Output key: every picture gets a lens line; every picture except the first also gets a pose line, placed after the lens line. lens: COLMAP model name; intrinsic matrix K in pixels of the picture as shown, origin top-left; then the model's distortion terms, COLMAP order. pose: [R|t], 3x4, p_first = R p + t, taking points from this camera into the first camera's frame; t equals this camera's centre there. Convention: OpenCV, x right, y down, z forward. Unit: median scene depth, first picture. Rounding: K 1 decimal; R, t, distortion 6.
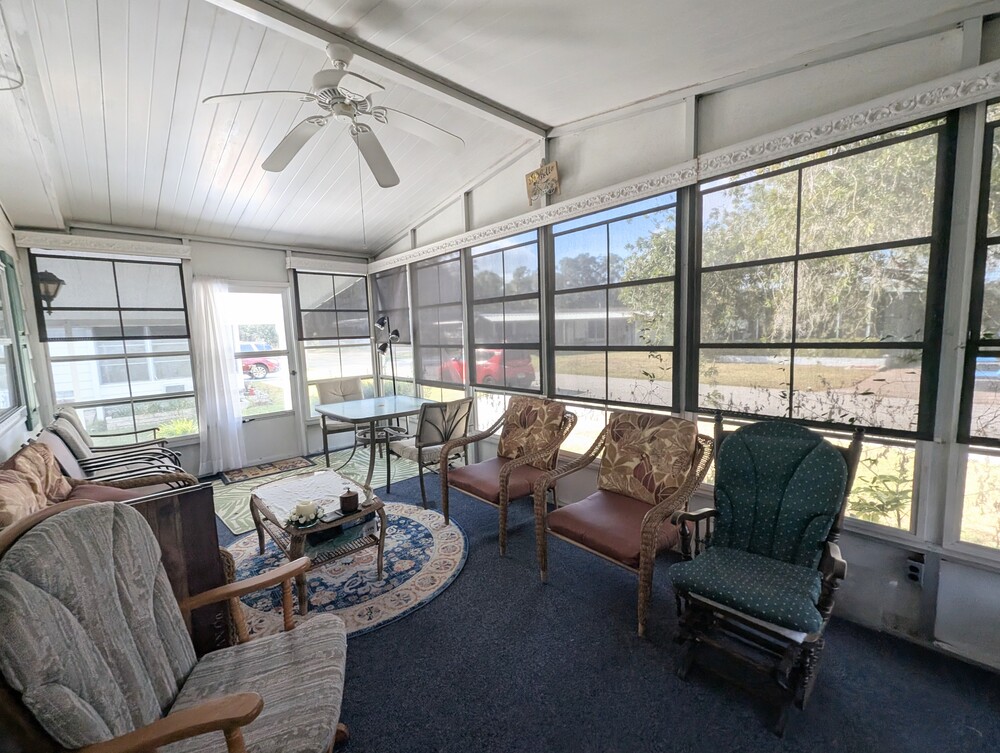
lens RADIAL K [[413.3, 0, 502.2], [0, 413.3, 375.8], [0, 0, 1]] dist [0.006402, -0.003029]
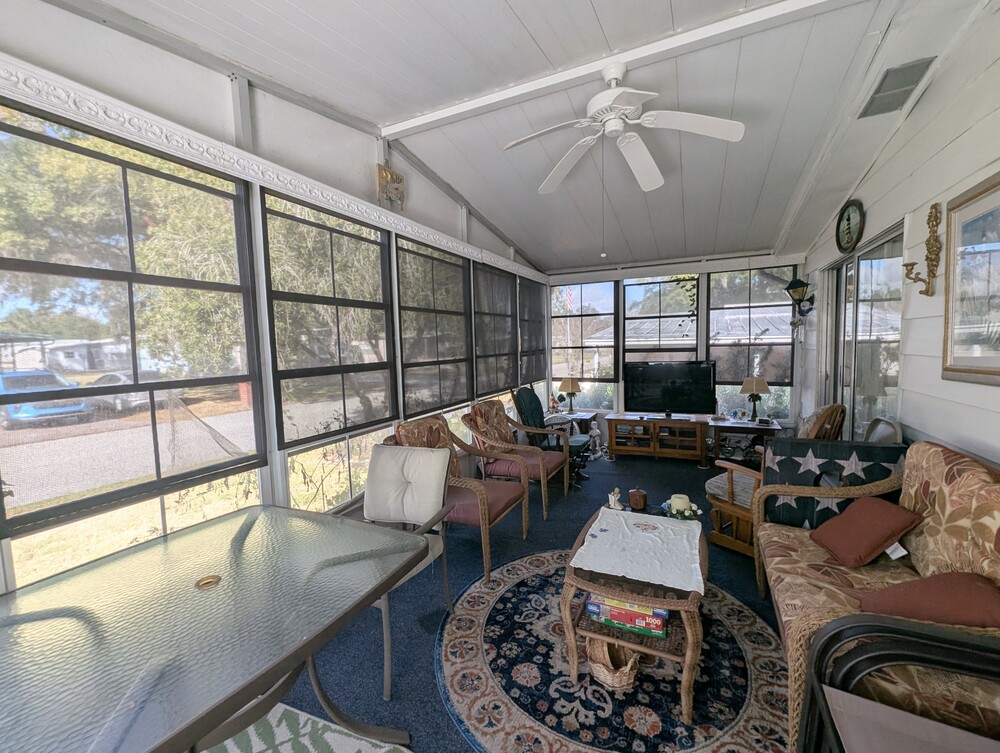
lens RADIAL K [[413.3, 0, 503.0], [0, 413.3, 375.3], [0, 0, 1]] dist [0.006402, -0.003029]
pose [[-0.368477, -0.025017, 0.929300, -0.863764], [0.138505, 0.987003, 0.081489, -0.094499], [-0.919261, 0.158740, -0.360224, 1.177319]]
